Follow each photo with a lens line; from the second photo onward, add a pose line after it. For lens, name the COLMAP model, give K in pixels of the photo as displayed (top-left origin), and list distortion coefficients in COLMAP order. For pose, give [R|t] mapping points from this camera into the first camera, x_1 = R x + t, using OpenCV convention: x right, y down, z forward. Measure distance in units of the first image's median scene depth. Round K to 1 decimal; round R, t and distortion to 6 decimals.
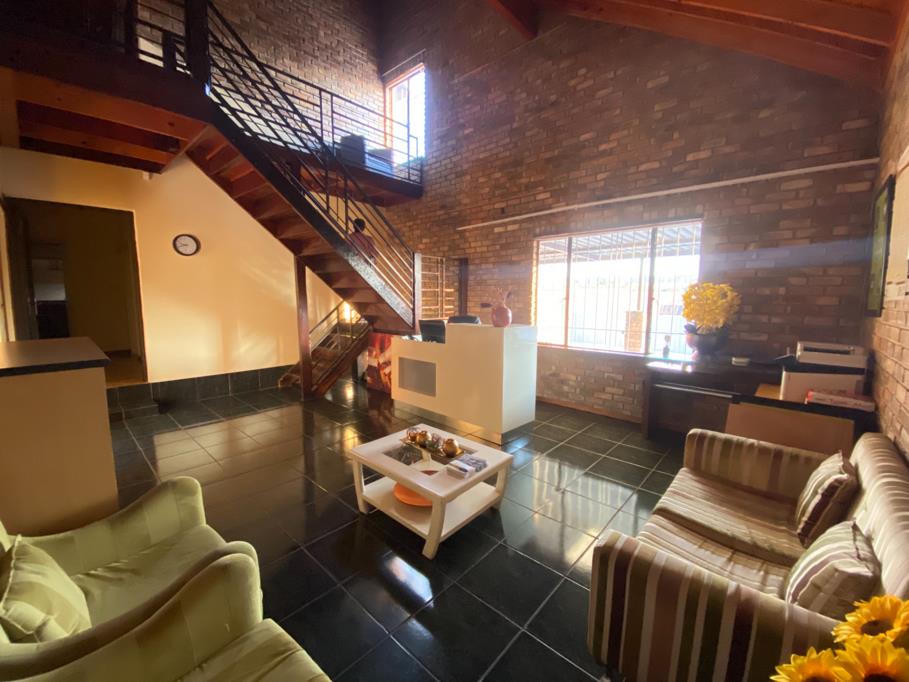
lens RADIAL K [[373.7, 0, 453.6], [0, 373.7, 346.5], [0, 0, 1]] dist [-0.013814, -0.001447]
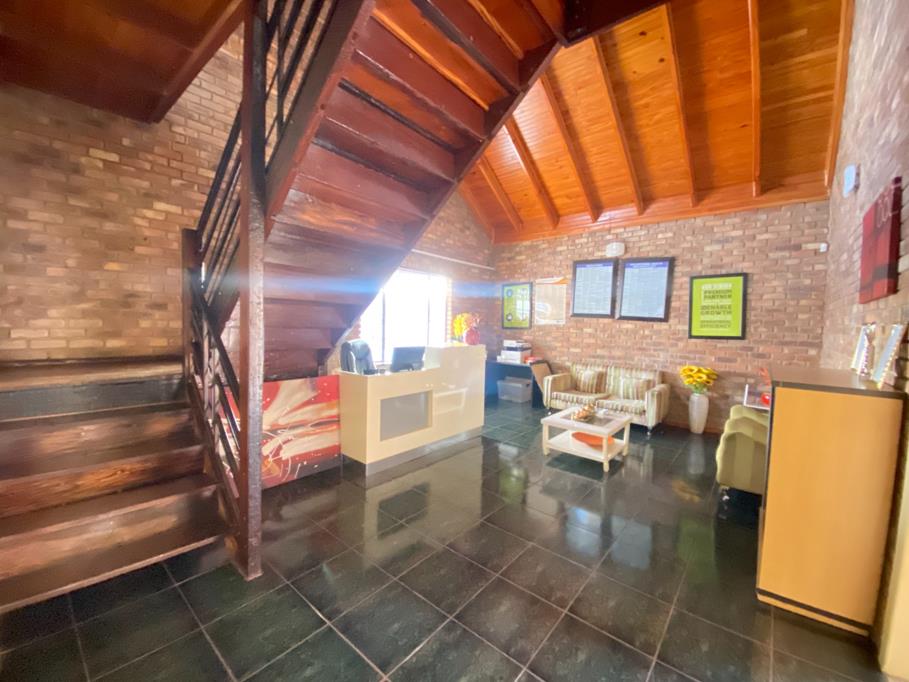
lens RADIAL K [[373.7, 0, 450.5], [0, 373.7, 344.6], [0, 0, 1]] dist [-0.013814, -0.001447]
pose [[-0.047409, -0.056912, 0.997253, -1.106826], [0.102153, 0.992865, 0.061518, -0.138074], [-0.993638, 0.104789, -0.041257, 1.107227]]
